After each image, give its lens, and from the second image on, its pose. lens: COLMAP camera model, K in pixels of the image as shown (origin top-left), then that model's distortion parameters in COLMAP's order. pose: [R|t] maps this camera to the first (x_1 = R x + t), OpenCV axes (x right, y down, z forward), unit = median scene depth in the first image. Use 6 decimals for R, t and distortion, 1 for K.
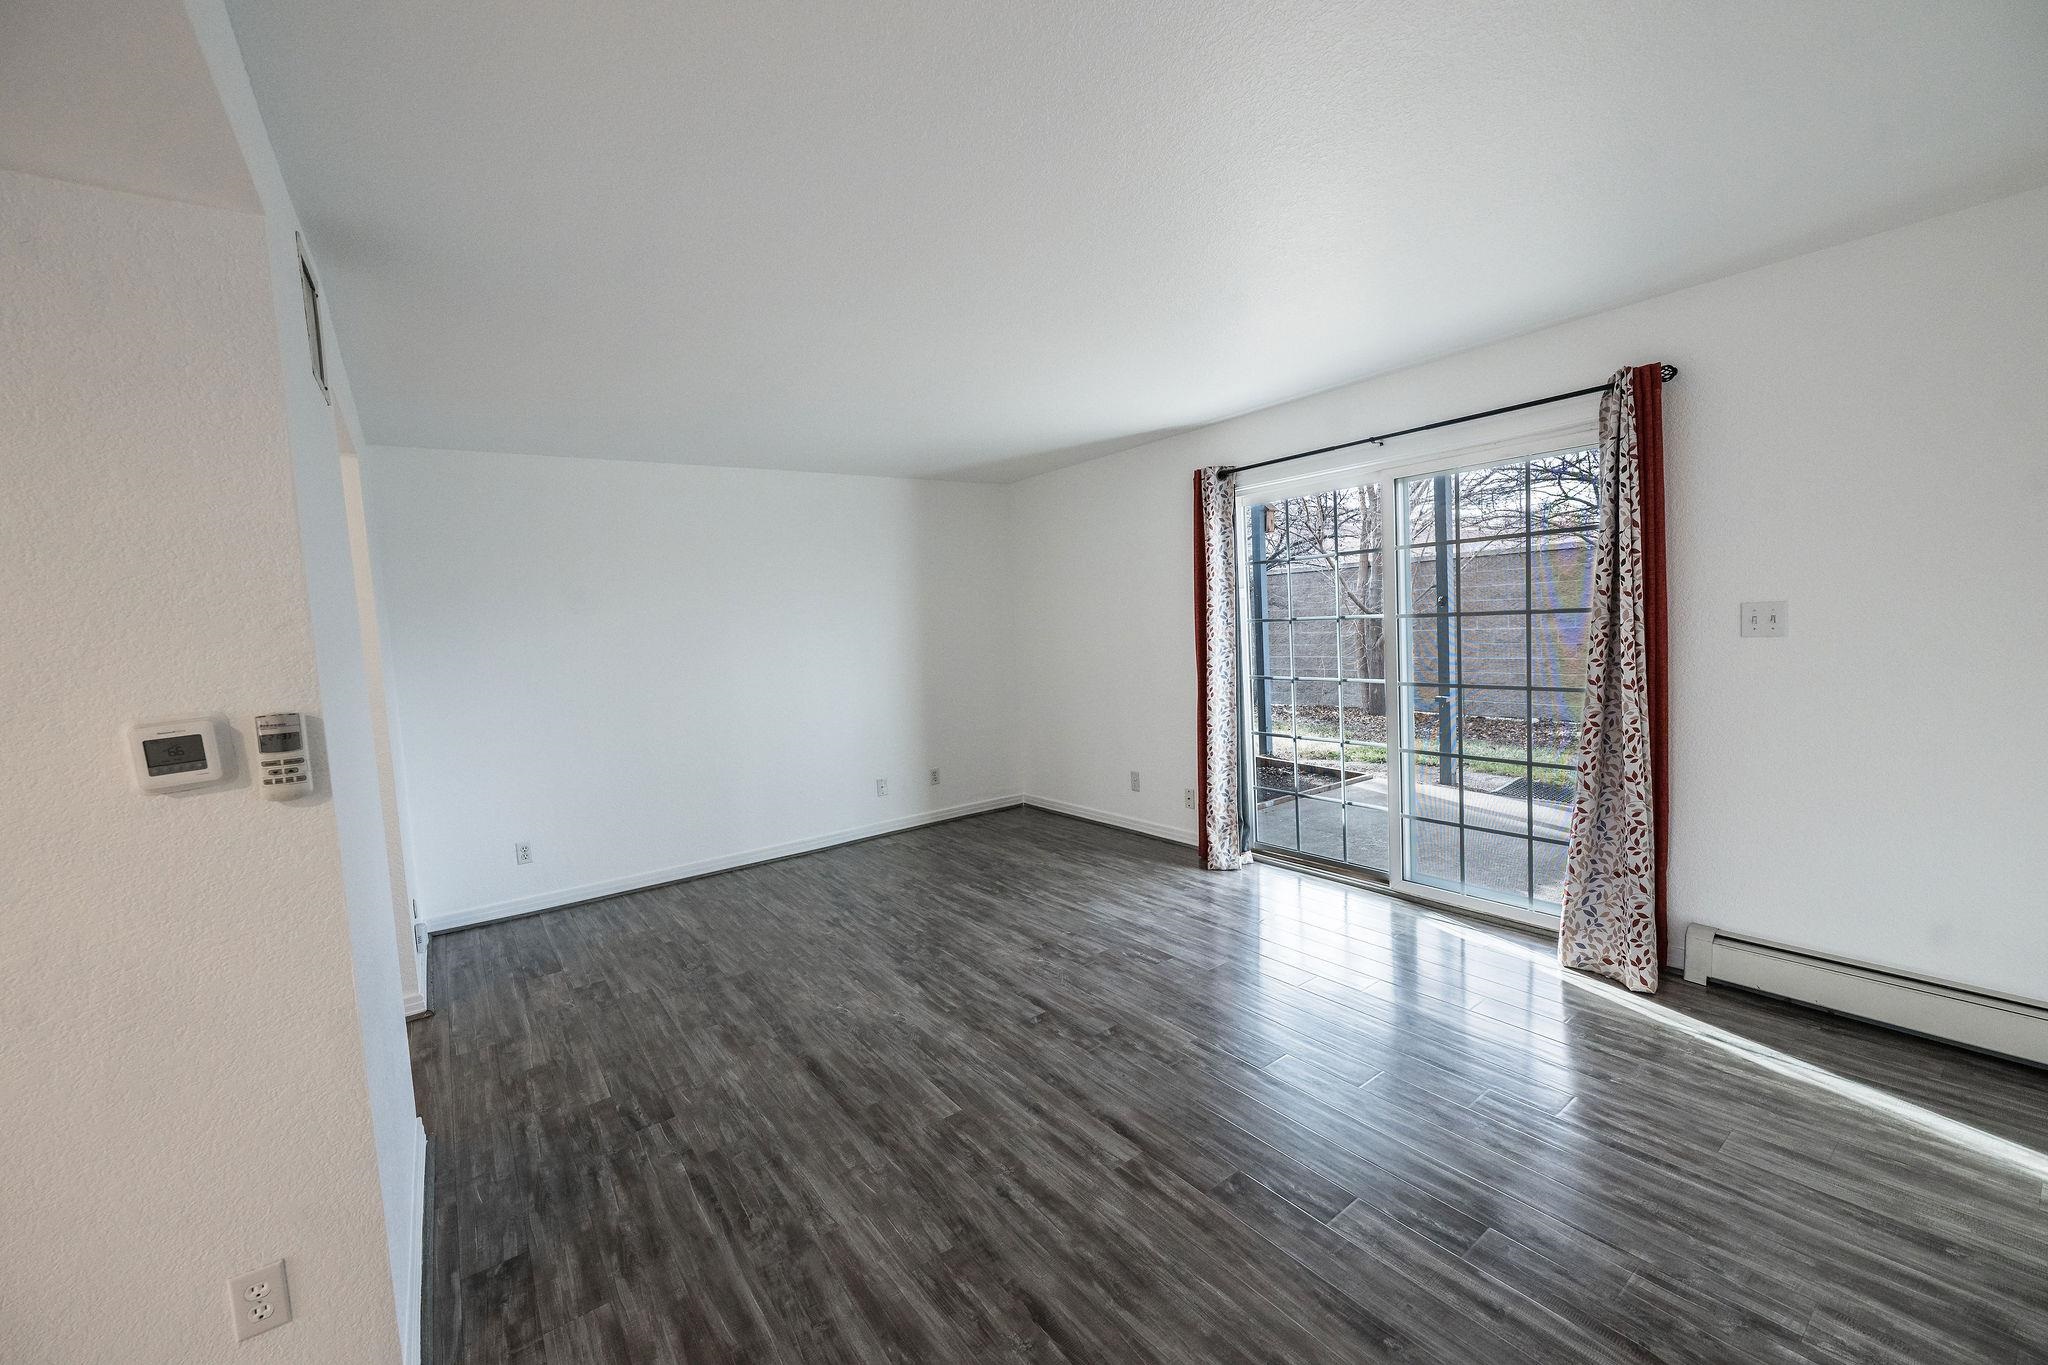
lens RADIAL K [[807.0, 0, 1021.2], [0, 807.0, 680.7], [0, 0, 1]] dist [-0.004473, 0.000122]
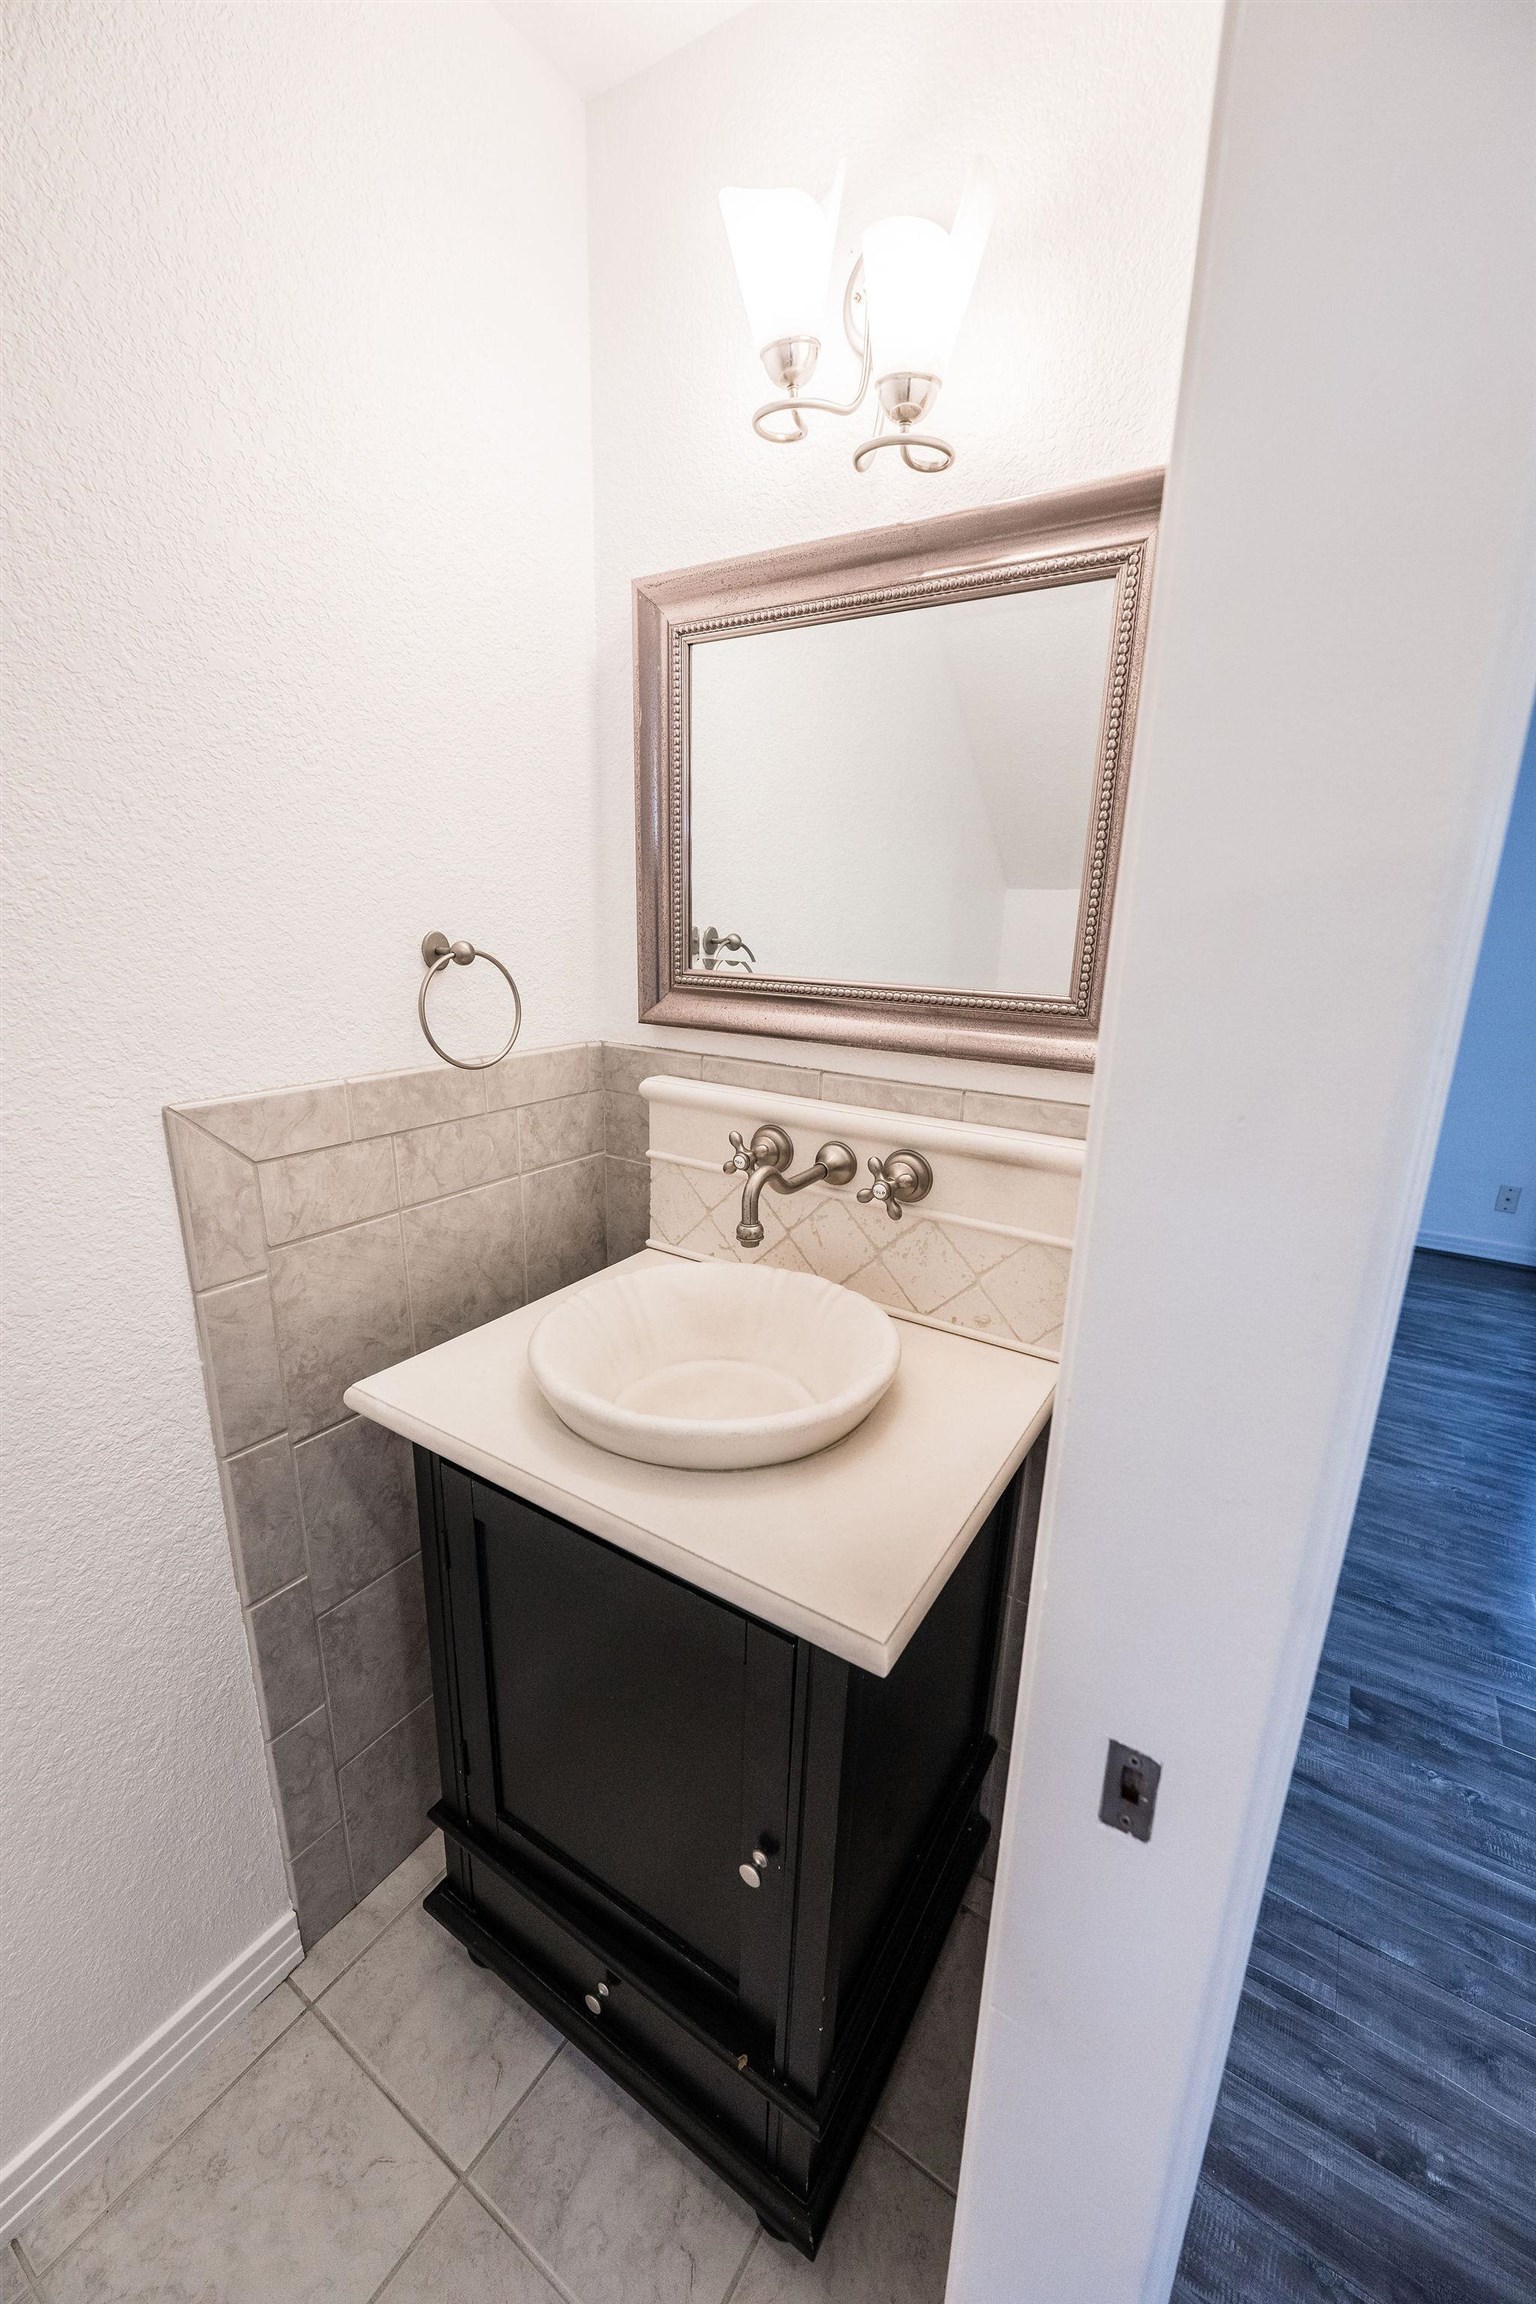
lens RADIAL K [[907.9, 0, 762.7], [0, 907.9, 1164.5], [0, 0, 1]] dist [-0.004473, 0.000122]
pose [[0.935894, -0.015380, 0.351945, -0.985611], [-0.053044, 0.981504, 0.183947, 0.000593], [-0.348265, -0.190823, 0.917768, 0.681295]]
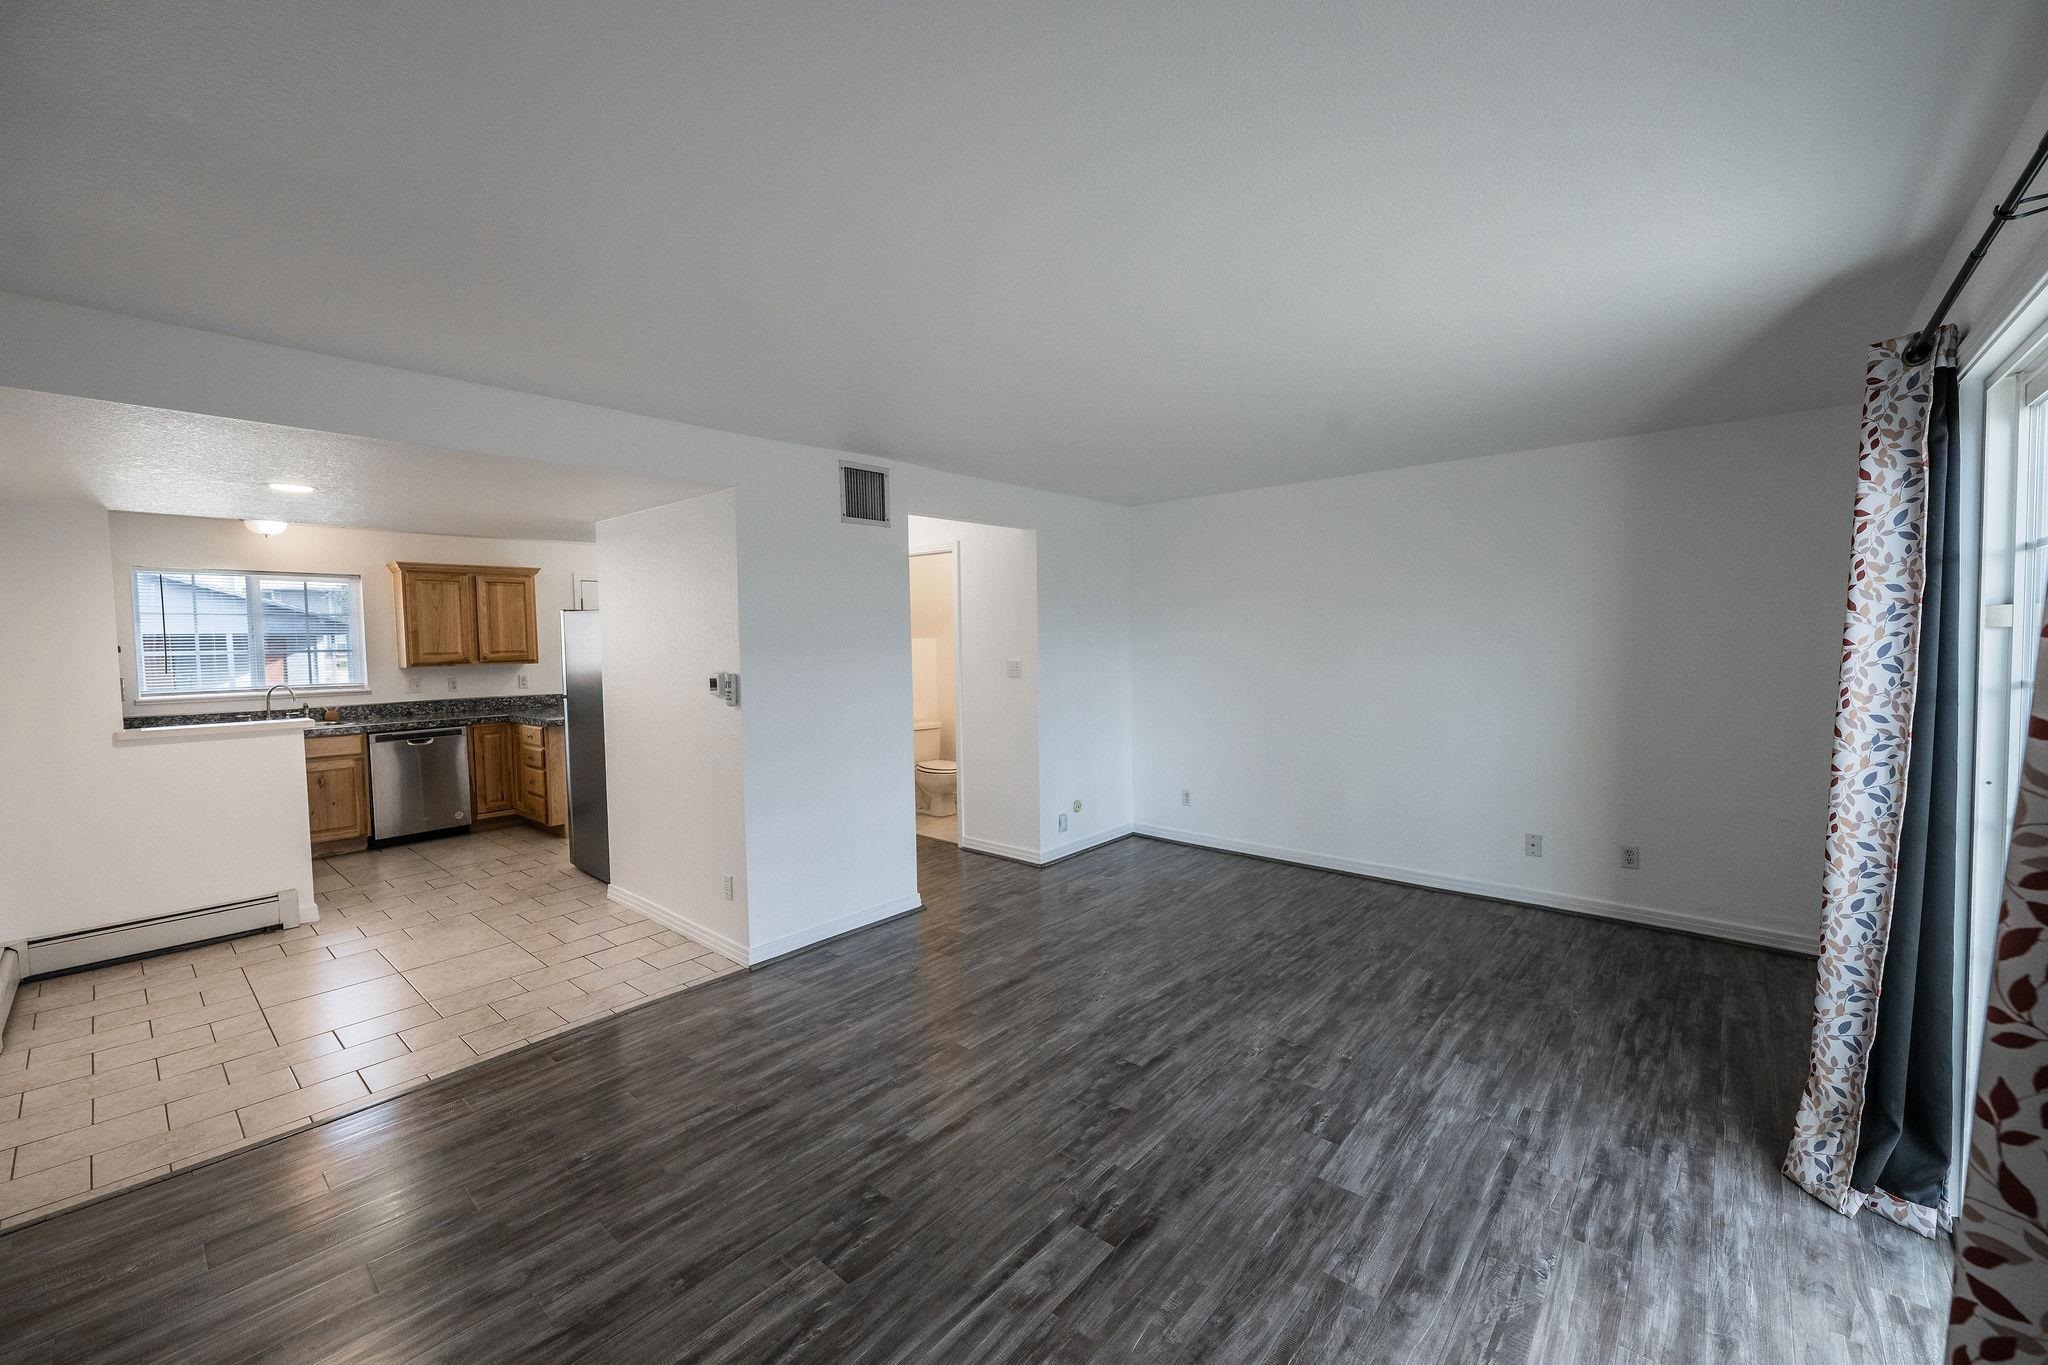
lens RADIAL K [[807.0, 0, 1029.5], [0, 807.0, 690.8], [0, 0, 1]] dist [-0.004473, 0.000122]
pose [[0.218141, 0.117710, -0.968792, 0.732585], [-0.074630, 0.991805, 0.103702, -0.098848], [0.973059, 0.049679, 0.225138, 0.534826]]
